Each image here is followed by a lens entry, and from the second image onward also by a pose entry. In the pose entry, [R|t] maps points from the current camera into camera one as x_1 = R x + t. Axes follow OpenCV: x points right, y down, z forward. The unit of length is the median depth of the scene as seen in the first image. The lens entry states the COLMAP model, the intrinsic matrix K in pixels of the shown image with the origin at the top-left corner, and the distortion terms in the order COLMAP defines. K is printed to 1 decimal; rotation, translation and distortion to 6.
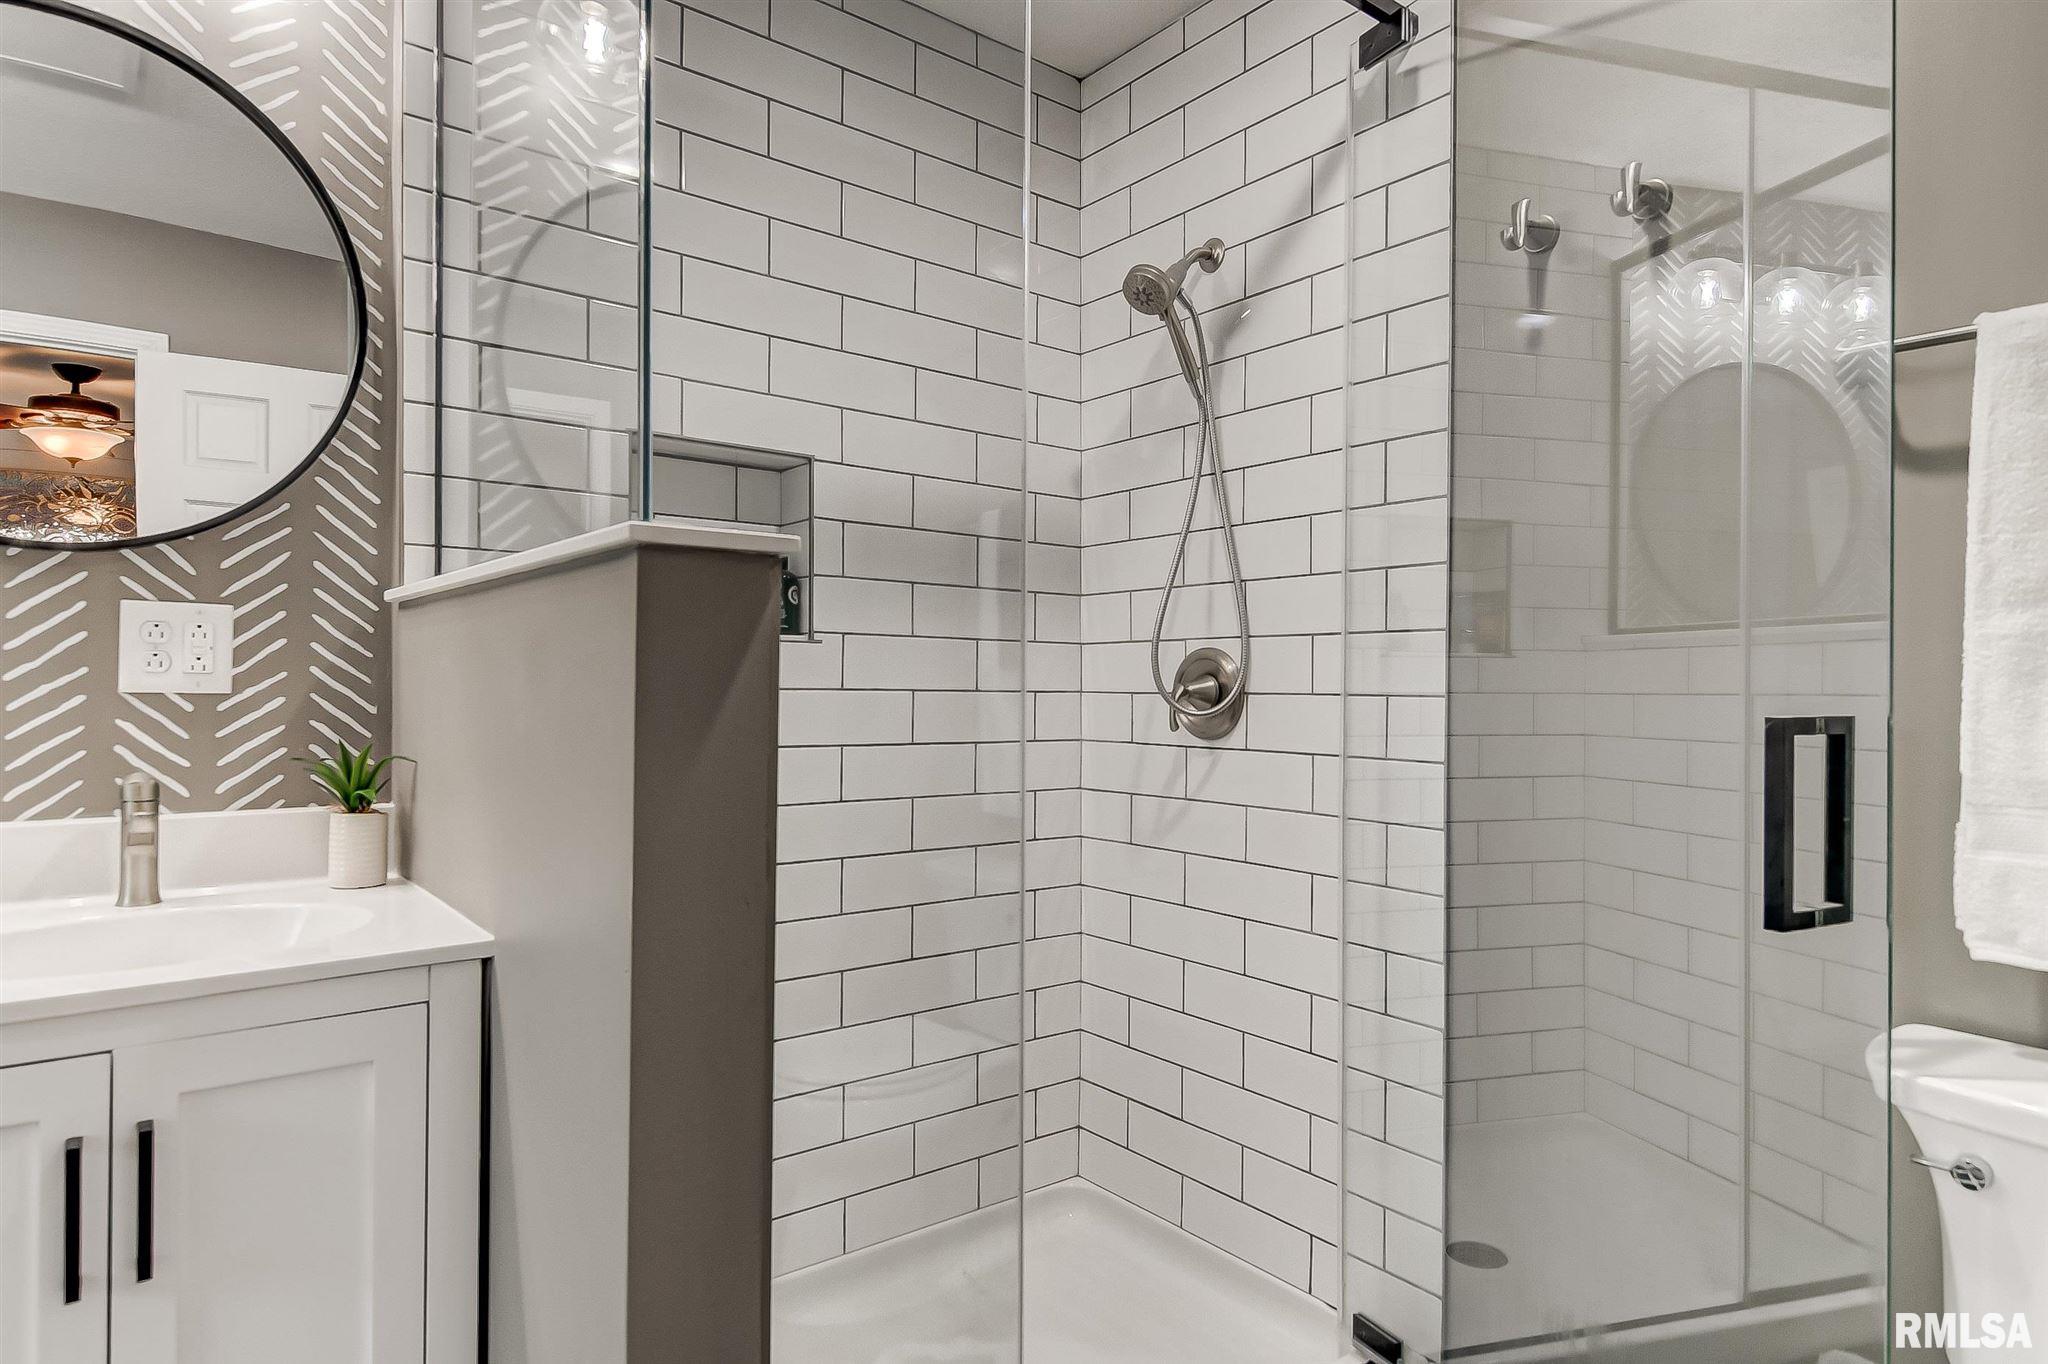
lens RADIAL K [[1100.6, 0, 1024.0], [0, 1100.6, 682.0], [0, 0, 1]] dist [-0.001497, -0.000039]
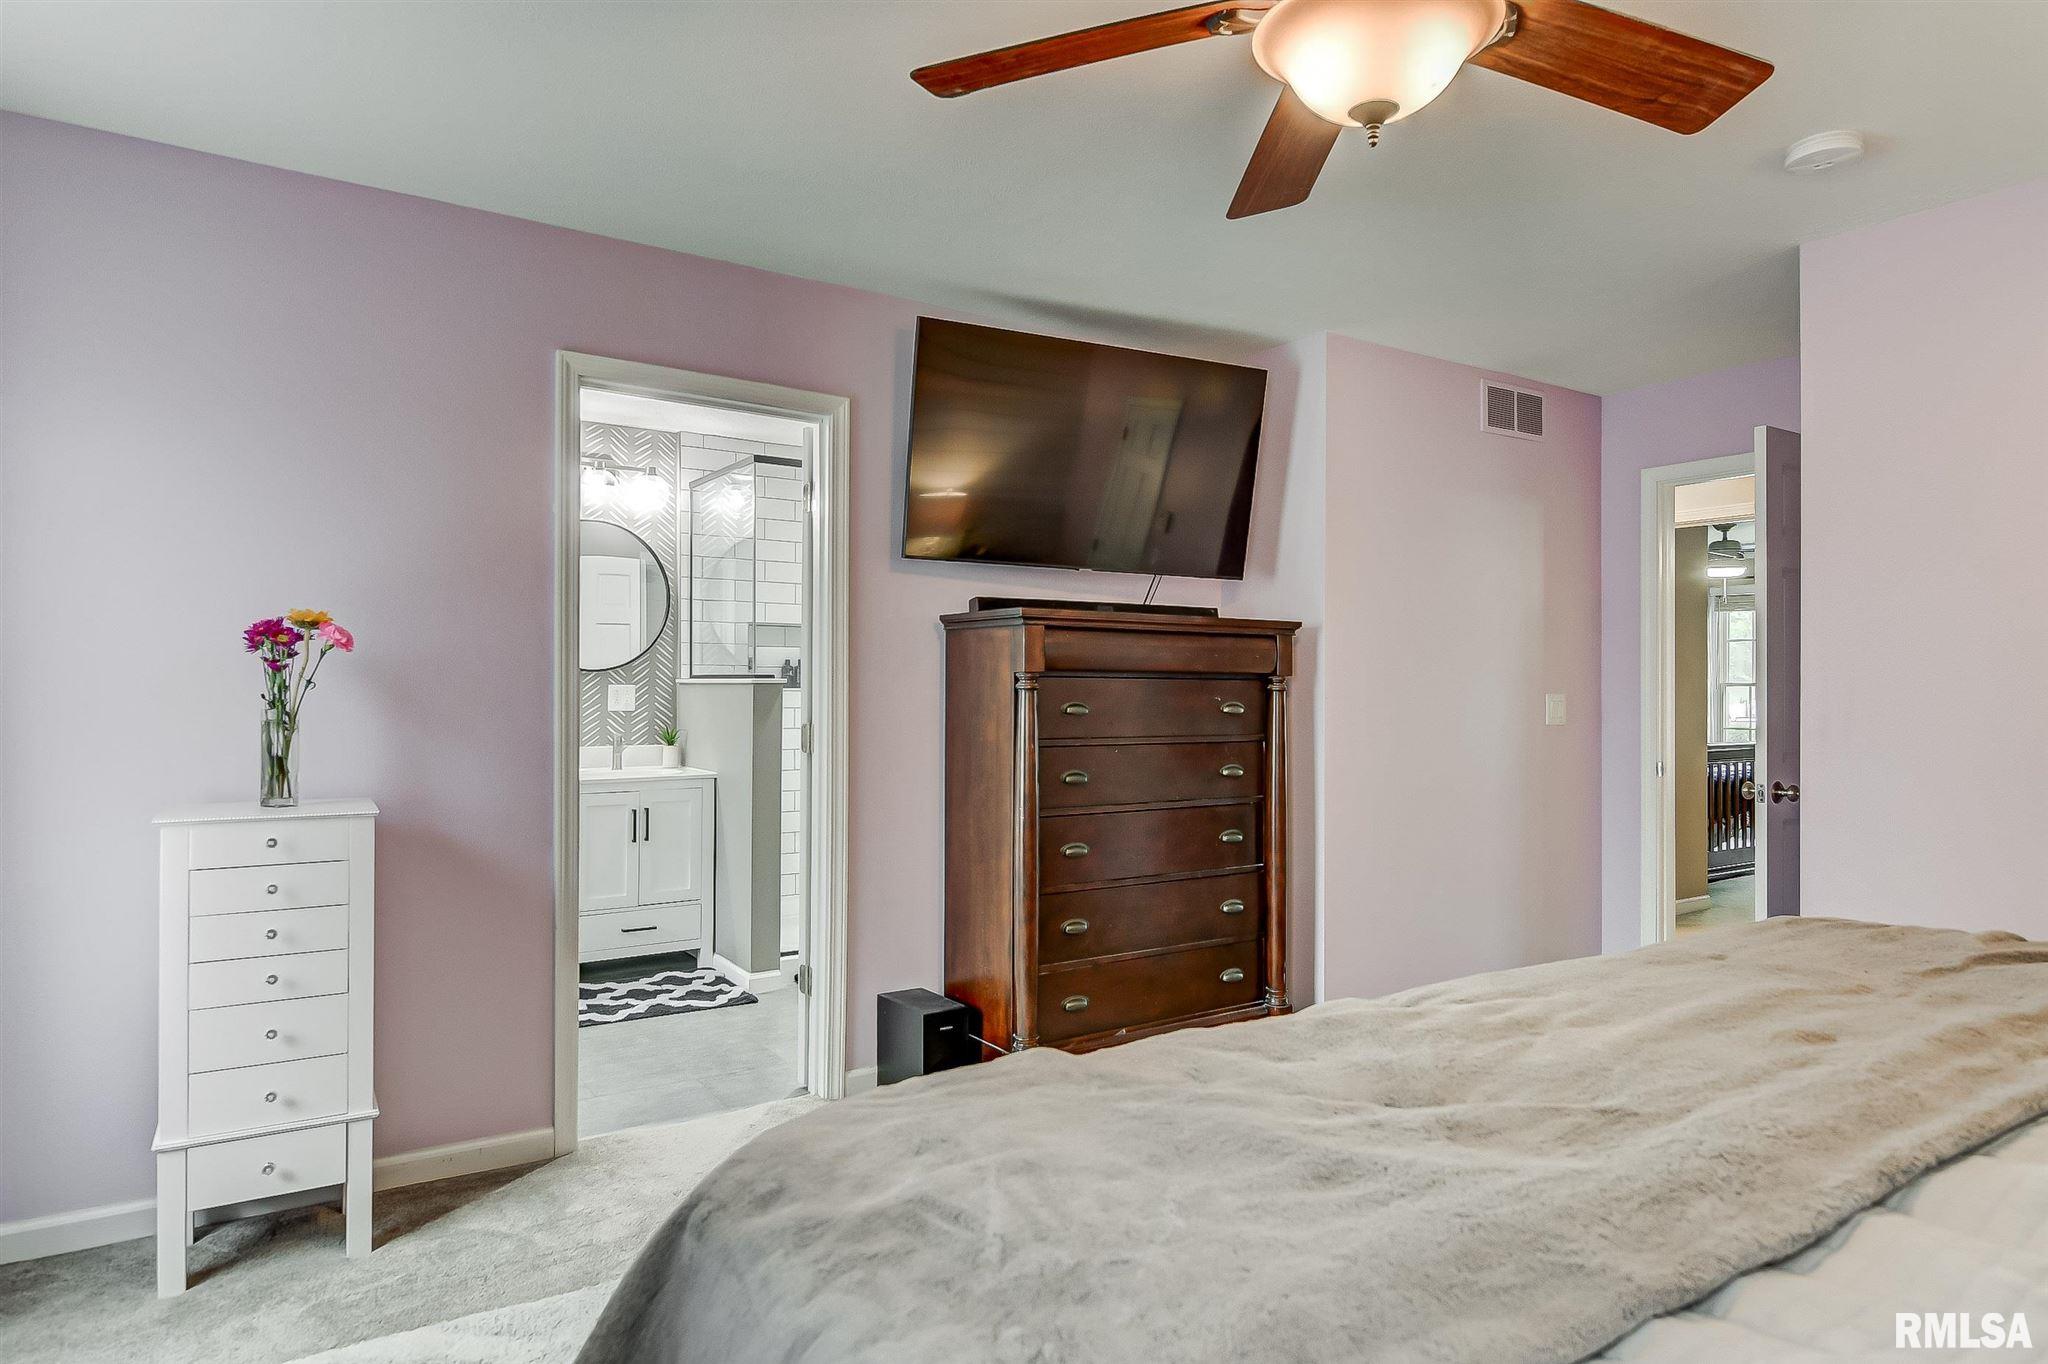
lens RADIAL K [[1237.7, 0, 1024.0], [0, 1237.7, 682.0], [0, 0, 1]] dist [0.032174, -0.000249]
pose [[0.993111, -0.006870, -0.116978, 0.891301], [0.006726, 0.999976, -0.001625, -0.062169], [0.116987, 0.000827, 0.993133, -2.579659]]
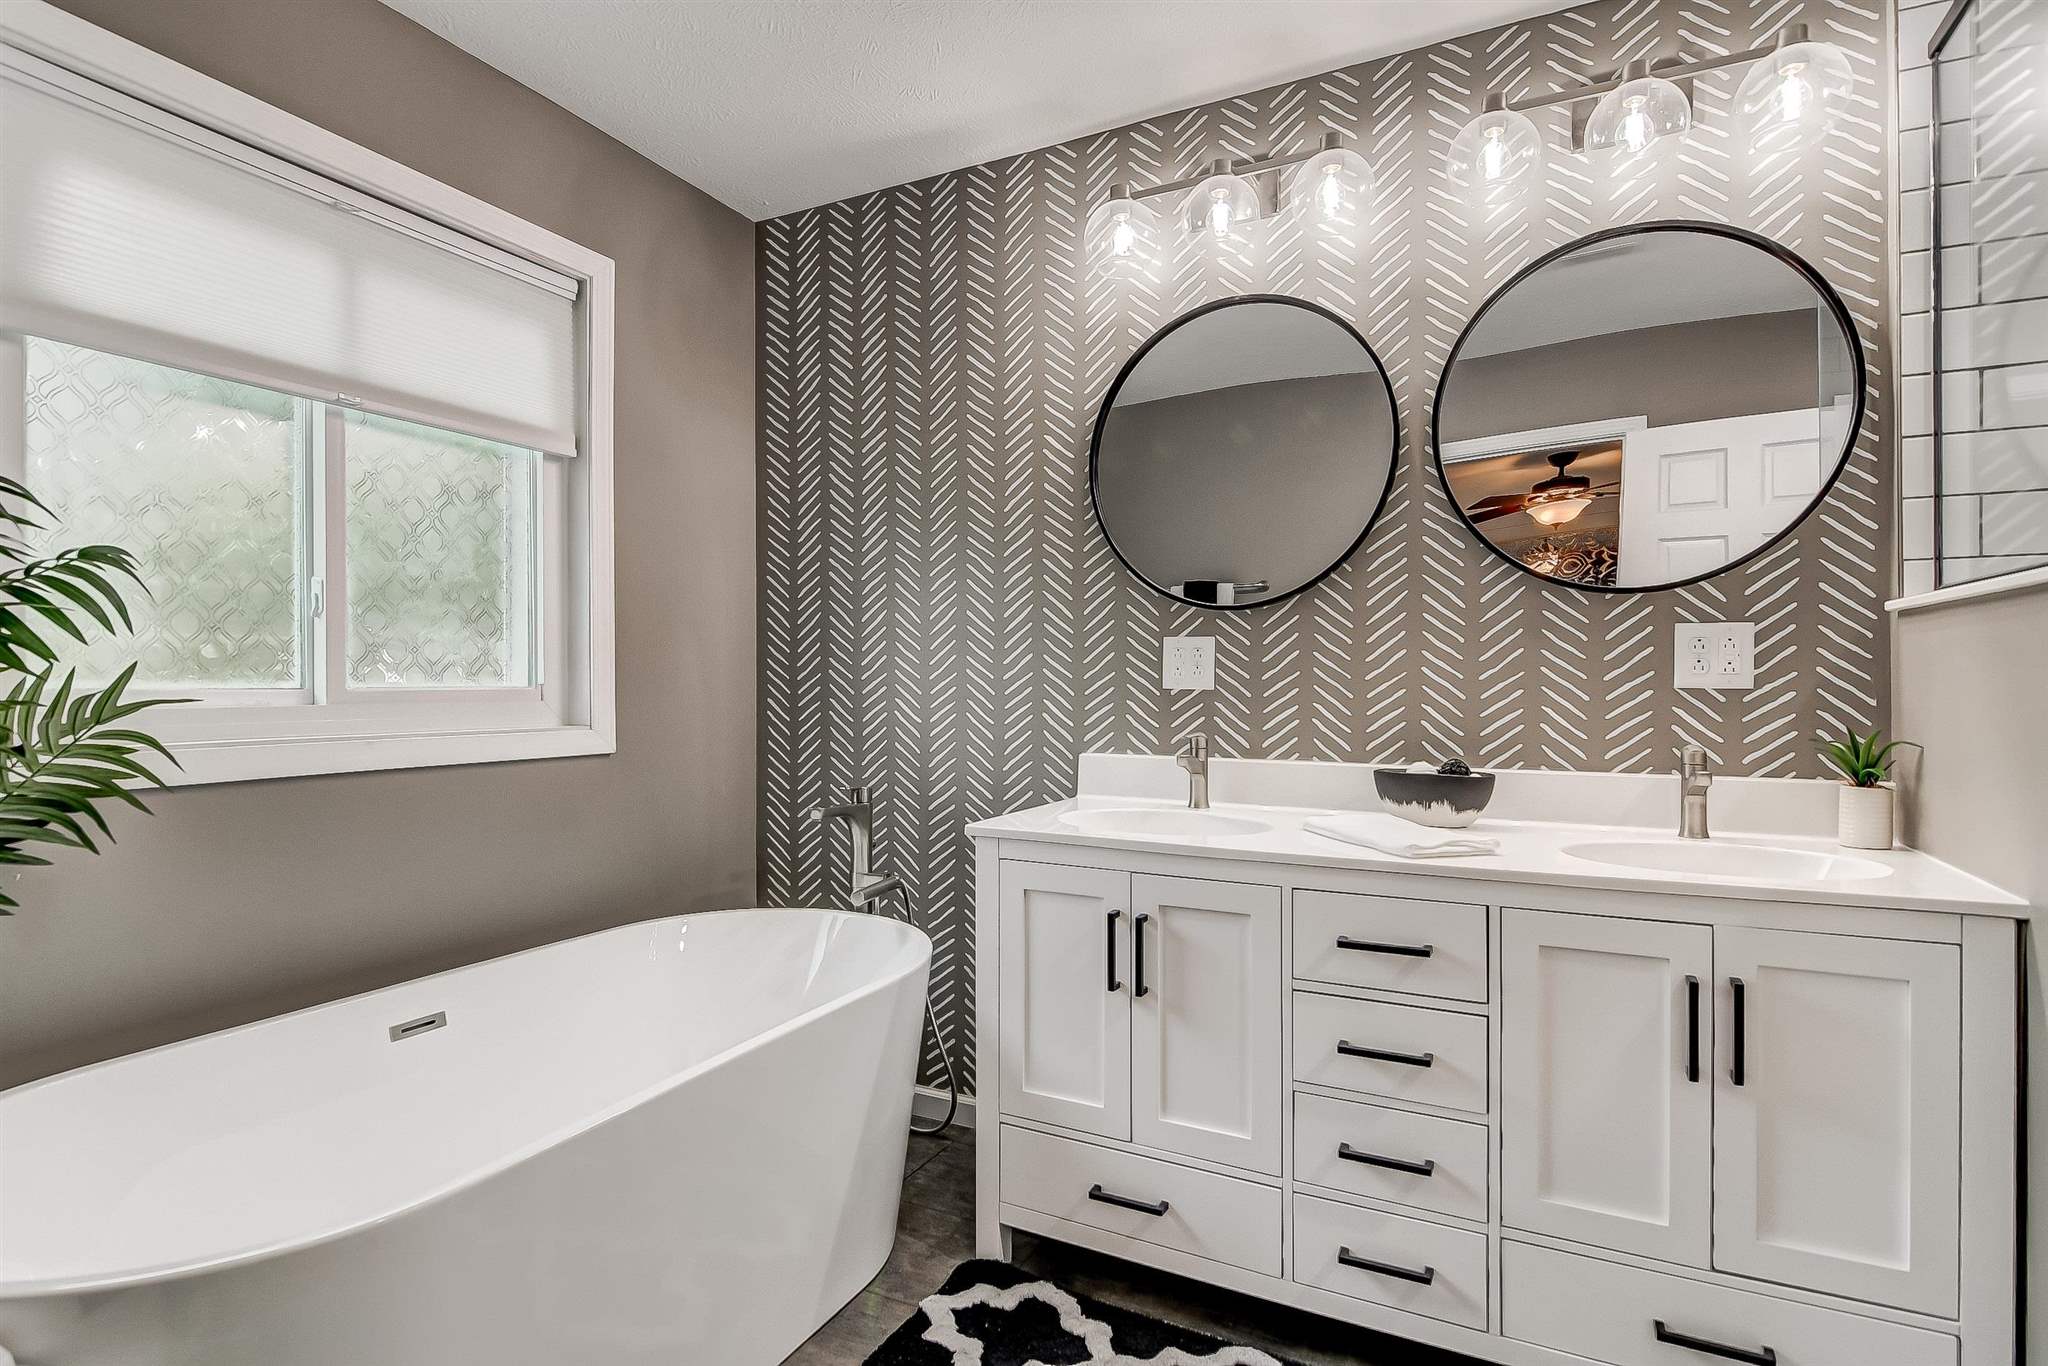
lens RADIAL K [[1037.1, 0, 1024.0], [0, 1037.1, 683.0], [0, 0, 1]] dist [0.030615, -0.013766]
pose [[0.424643, -0.012337, -0.905277, 0.048783], [0.003282, 0.999922, -0.012088, 0.015154], [0.905355, 0.002161, 0.424650, -0.321796]]
